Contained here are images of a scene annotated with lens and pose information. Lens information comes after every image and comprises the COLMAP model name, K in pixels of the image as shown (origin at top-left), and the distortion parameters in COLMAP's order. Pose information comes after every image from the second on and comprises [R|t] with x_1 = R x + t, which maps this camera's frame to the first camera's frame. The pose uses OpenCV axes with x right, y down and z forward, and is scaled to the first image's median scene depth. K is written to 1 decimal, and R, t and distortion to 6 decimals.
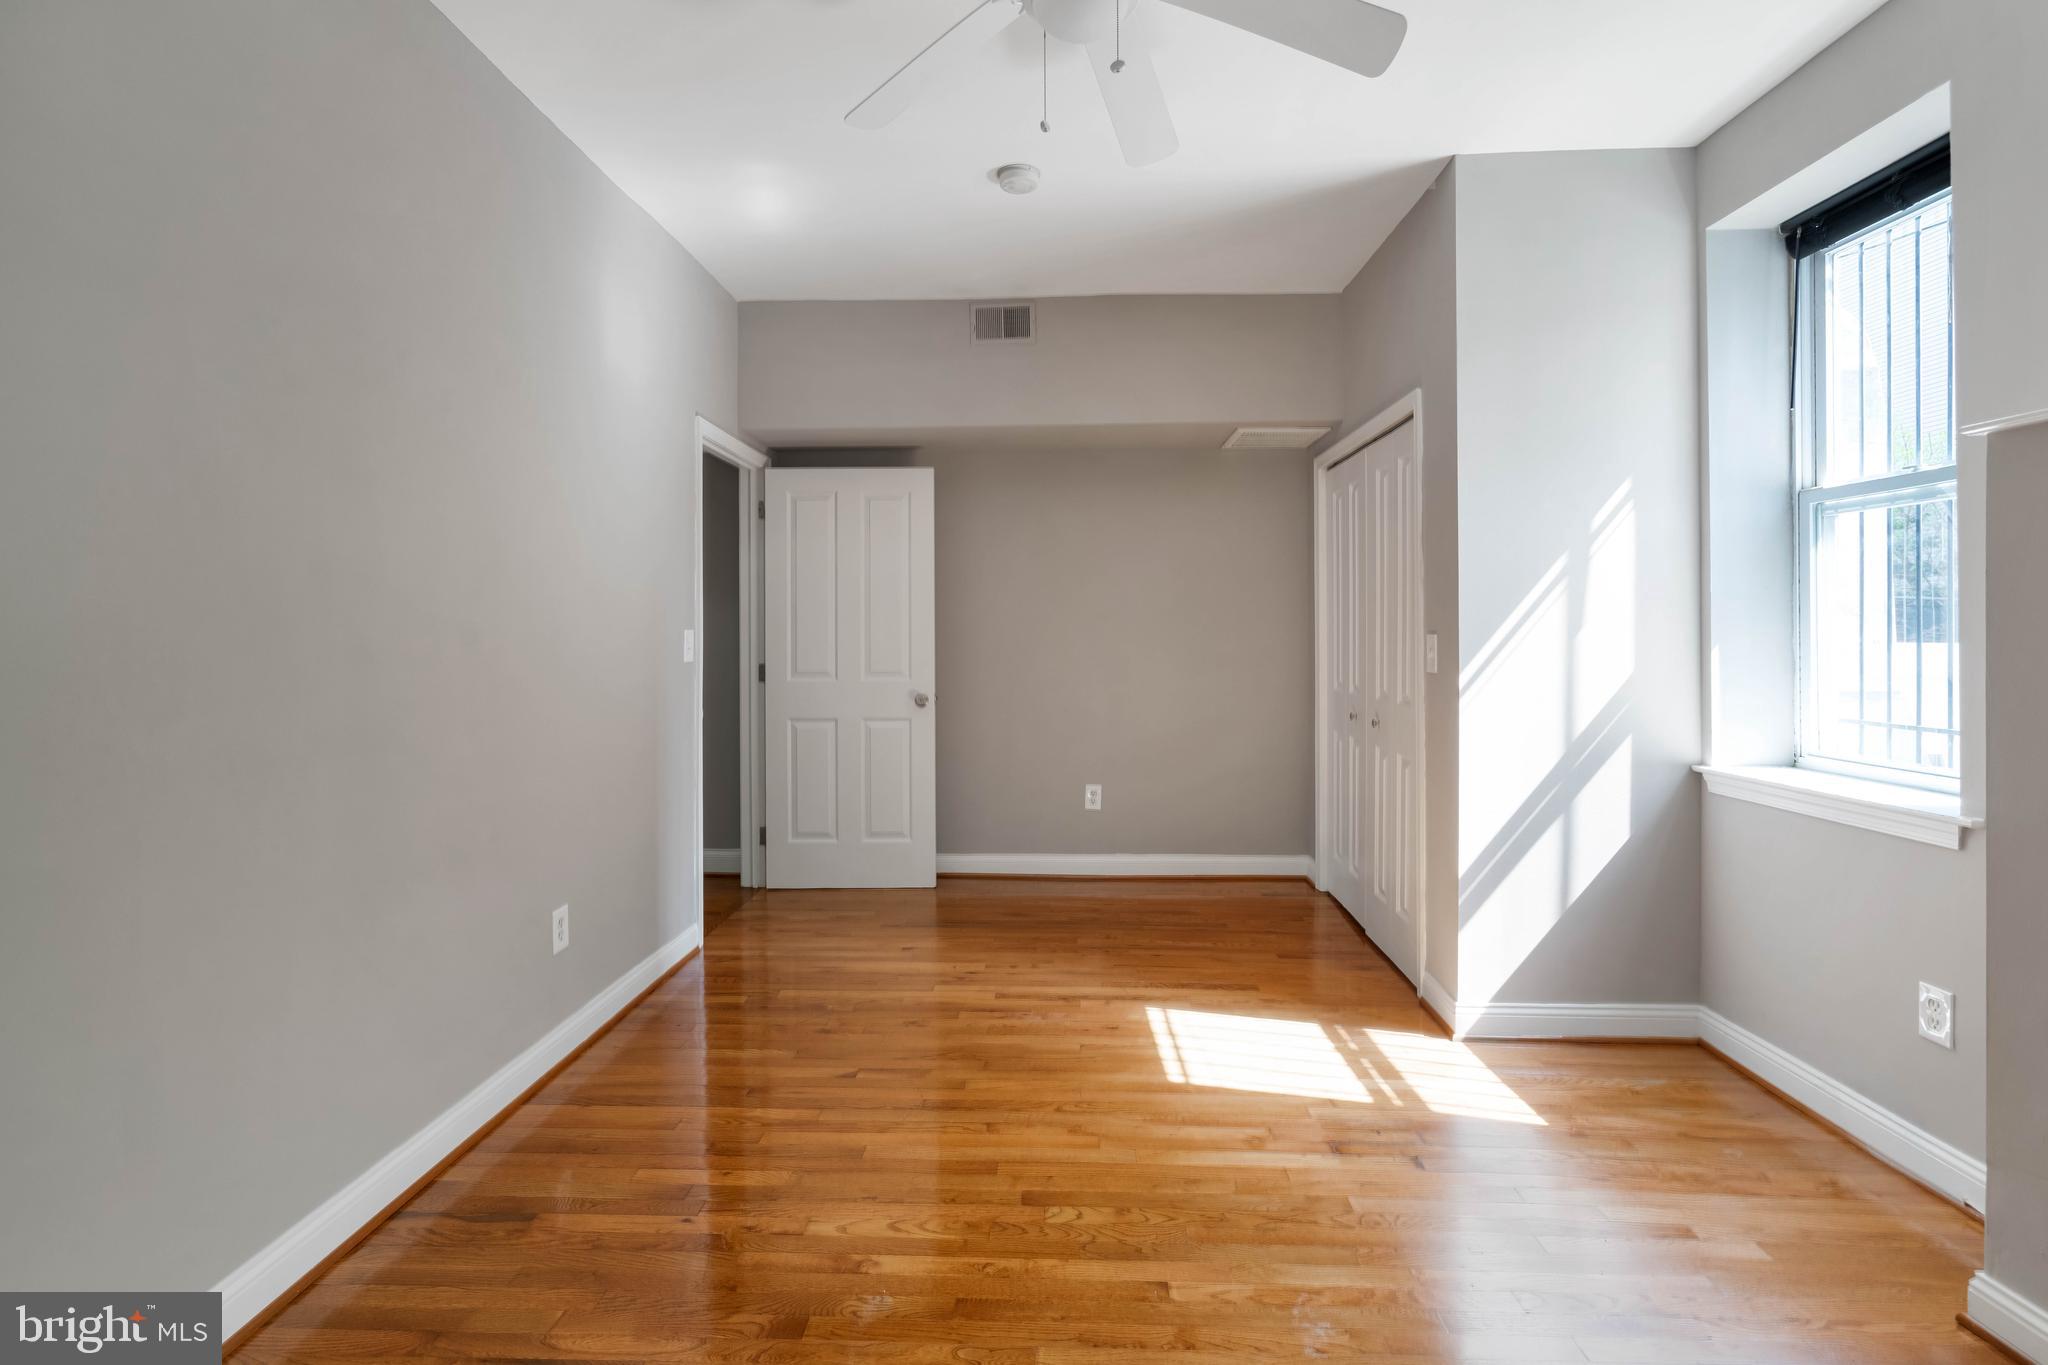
lens RADIAL K [[939.2, 0, 1018.6], [0, 939.2, 636.3], [0, 0, 1]] dist [-0.014040, 0.000396]
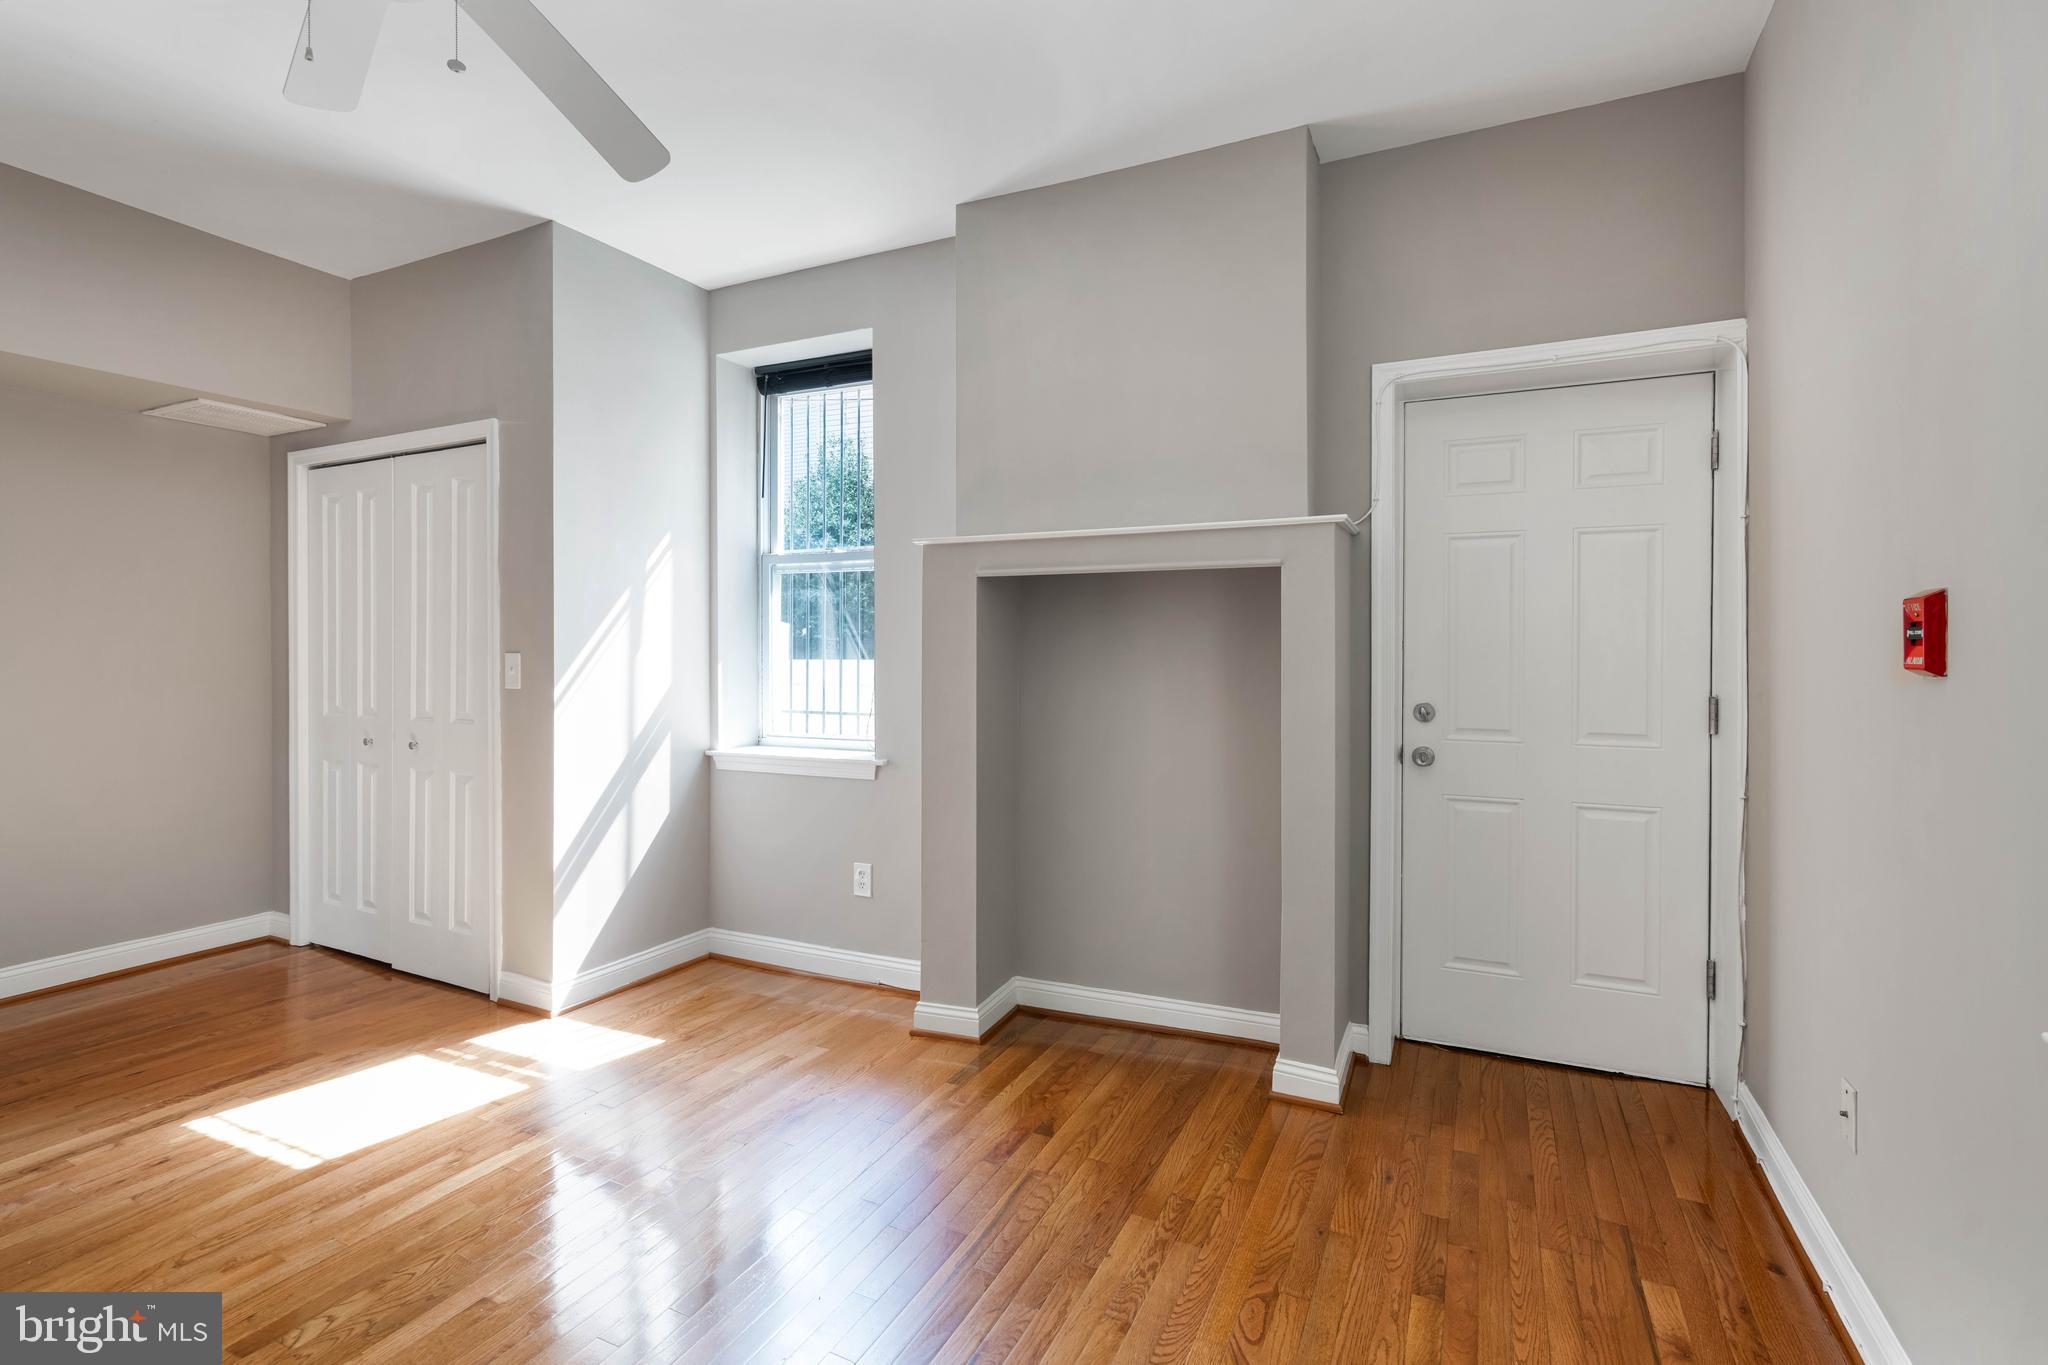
lens RADIAL K [[947.7, 0, 1018.6], [0, 947.7, 655.2], [0, 0, 1]] dist [-0.001434, -0.000772]
pose [[0.391857, 0.000622, 0.920026, -0.368167], [0.001486, 0.999998, -0.001309, 0.002375], [-0.920025, 0.001880, 0.391856, 0.046504]]
